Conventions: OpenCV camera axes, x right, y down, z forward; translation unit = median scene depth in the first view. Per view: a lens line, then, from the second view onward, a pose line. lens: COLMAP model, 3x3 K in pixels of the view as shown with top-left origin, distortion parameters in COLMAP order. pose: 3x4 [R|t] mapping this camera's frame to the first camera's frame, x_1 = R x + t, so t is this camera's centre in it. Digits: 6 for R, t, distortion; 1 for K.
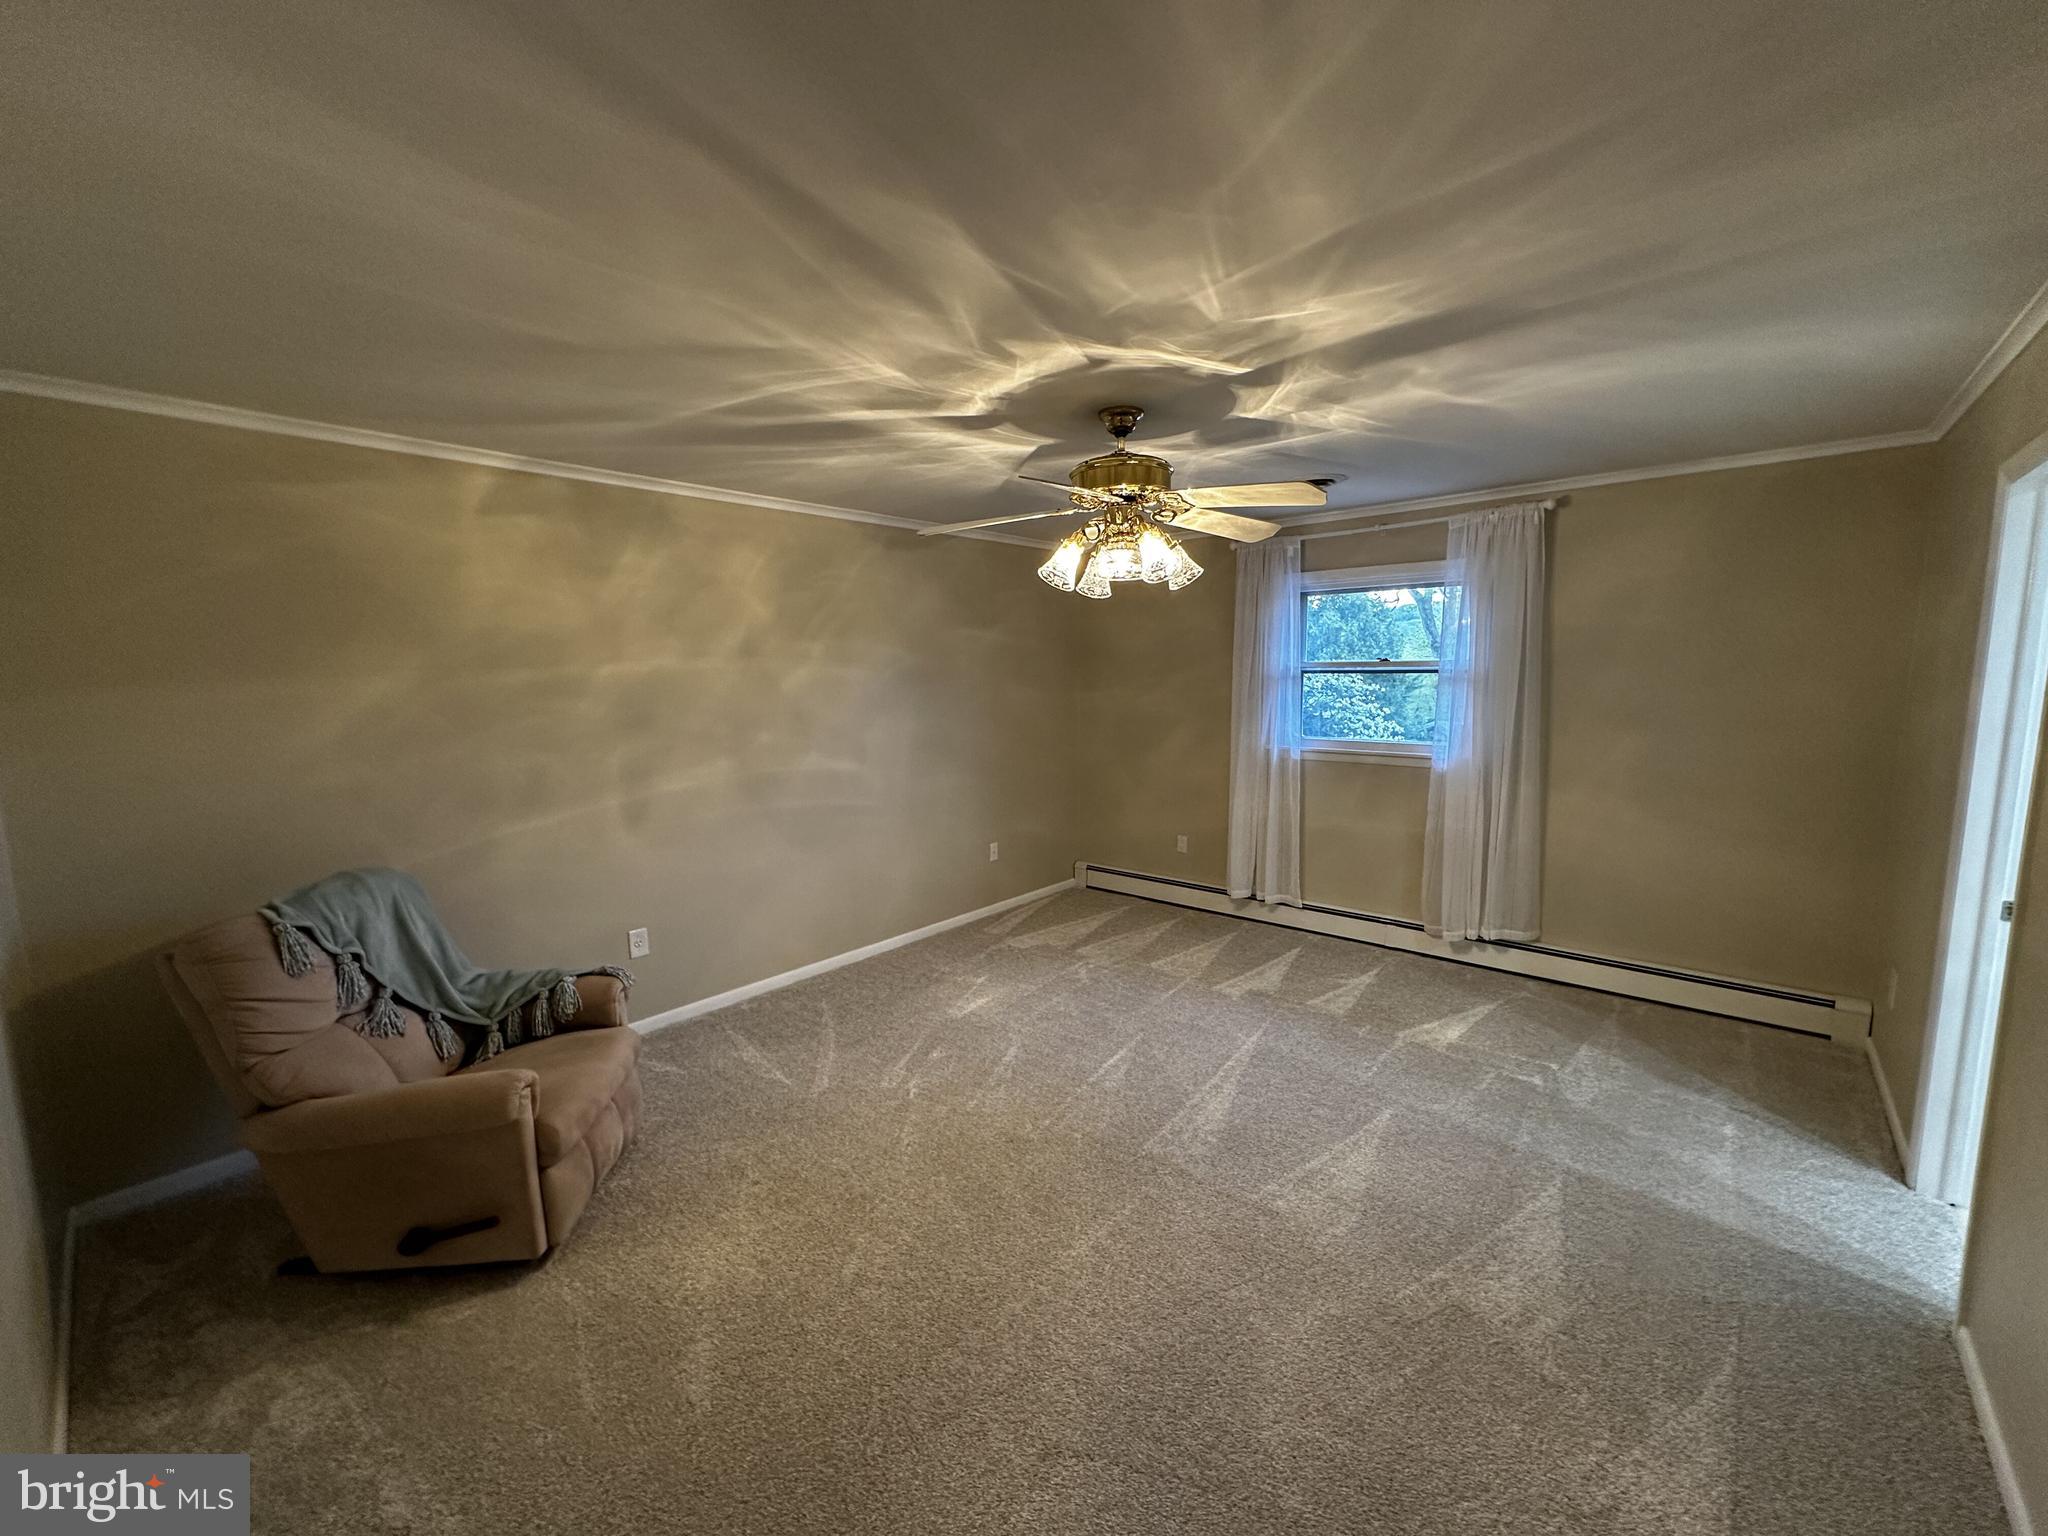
lens RADIAL K [[814.7, 0, 1022.4], [0, 814.7, 767.6], [0, 0, 1]] dist [0.000518, 0.000070]
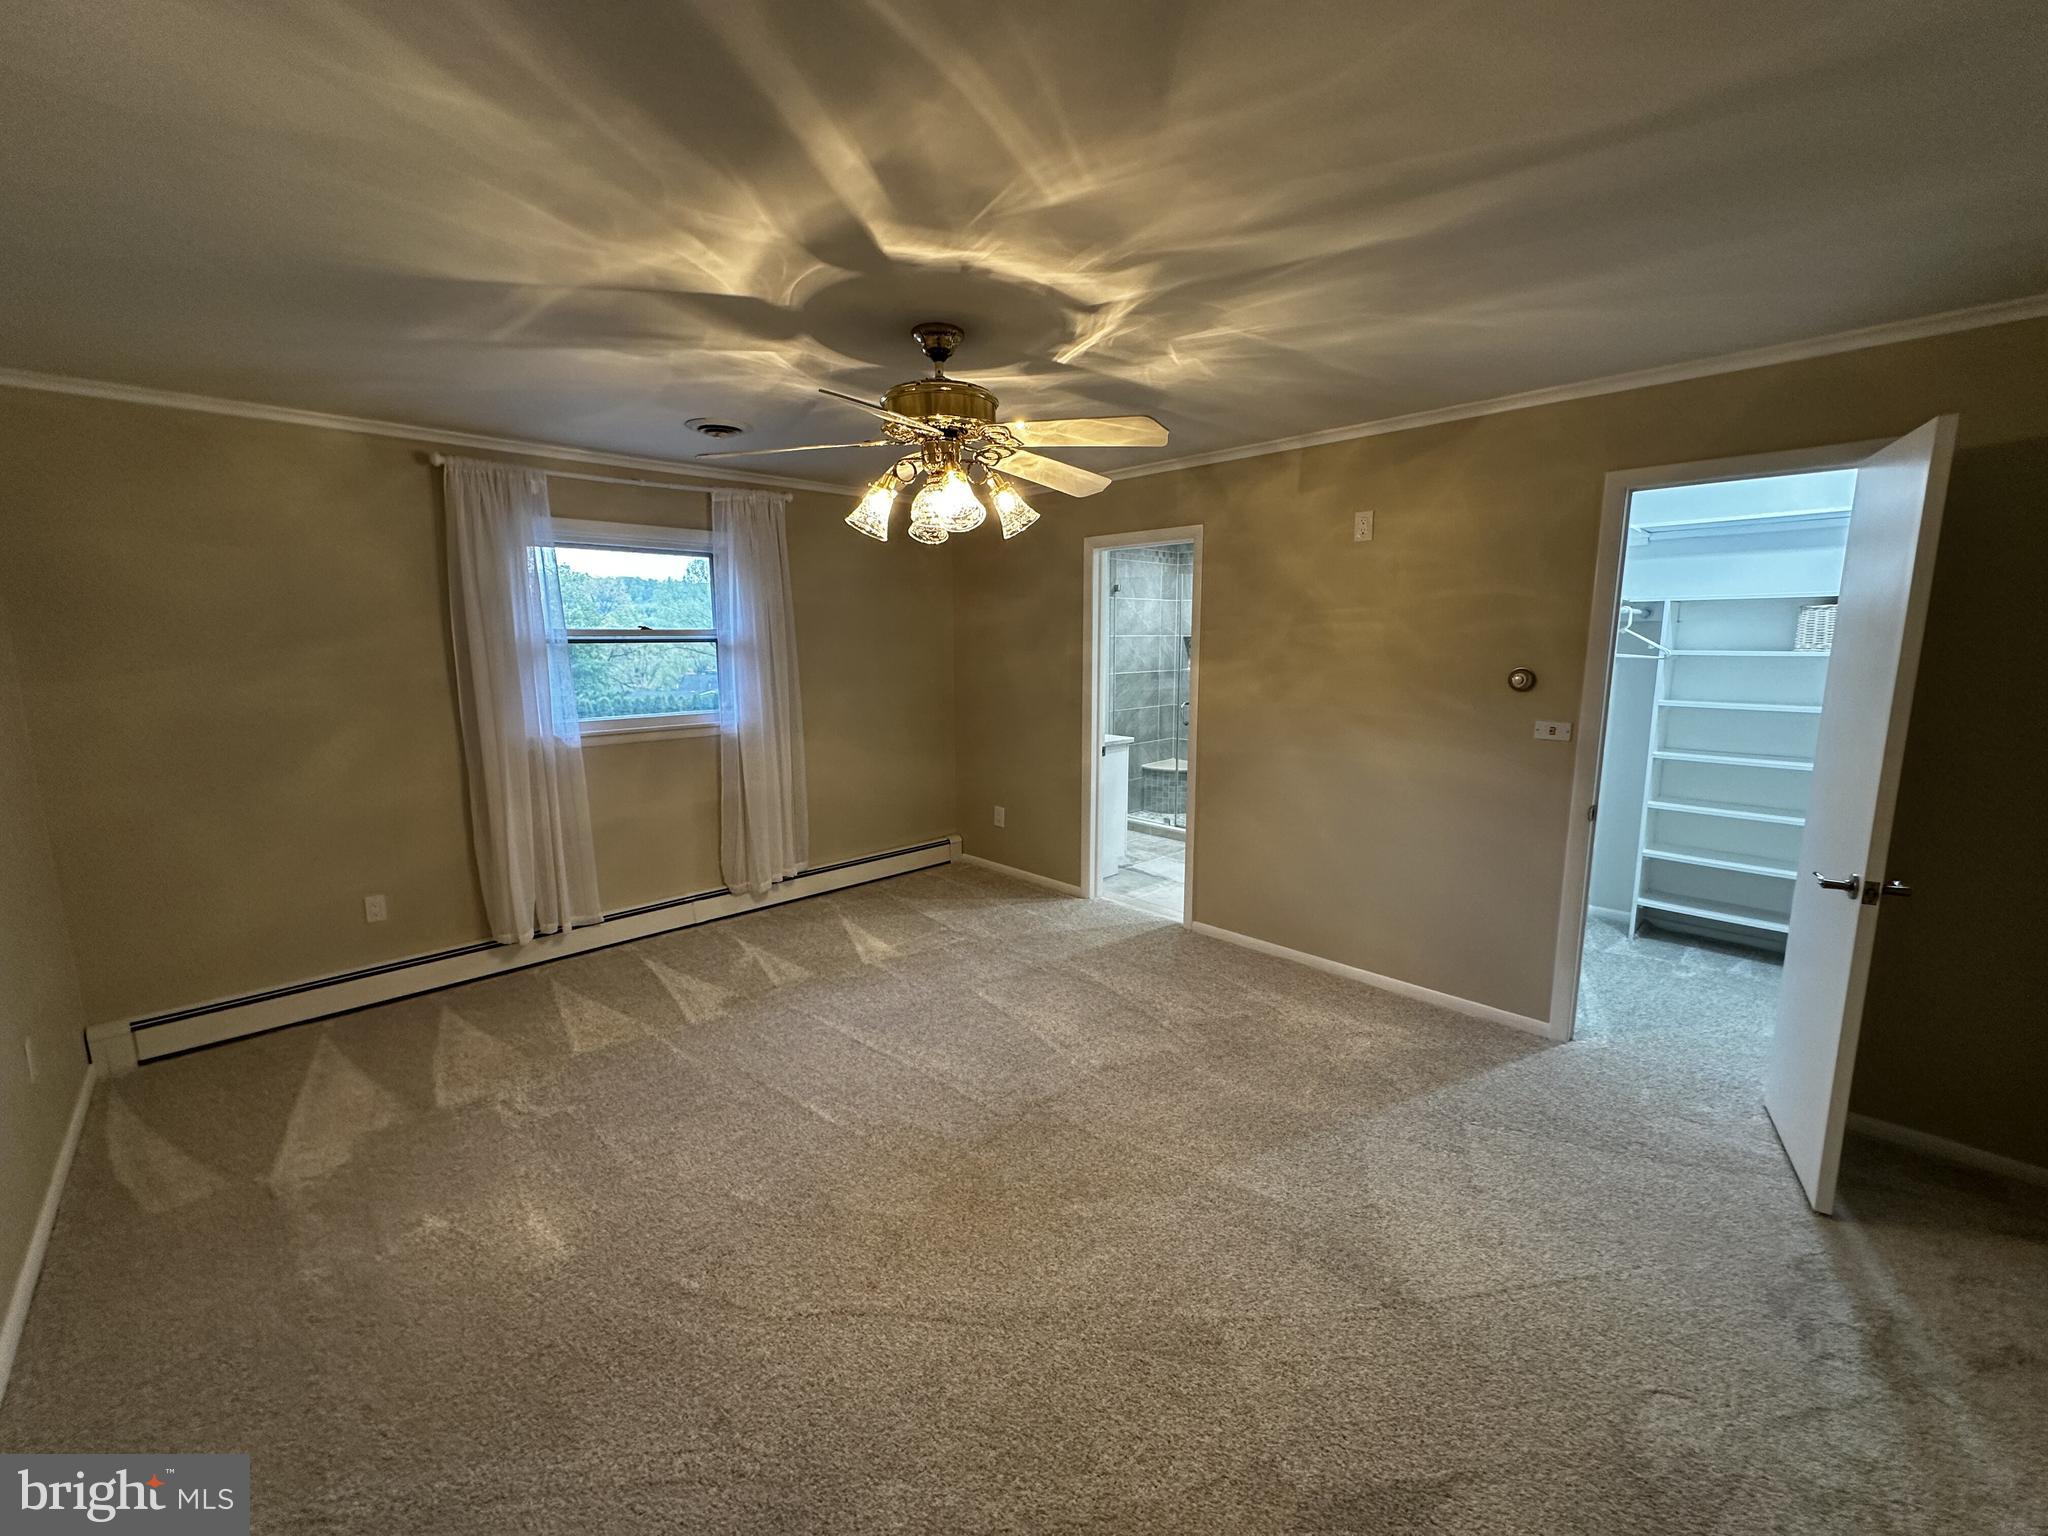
lens RADIAL K [[814.7, 0, 1021.7], [0, 814.7, 768.3], [0, 0, 1]] dist [0.000518, 0.000070]
pose [[0.084745, -0.146328, 0.985599, -0.608839], [0.124610, 0.982949, 0.135220, -0.062856], [-0.988580, 0.111356, 0.101534, 0.663928]]
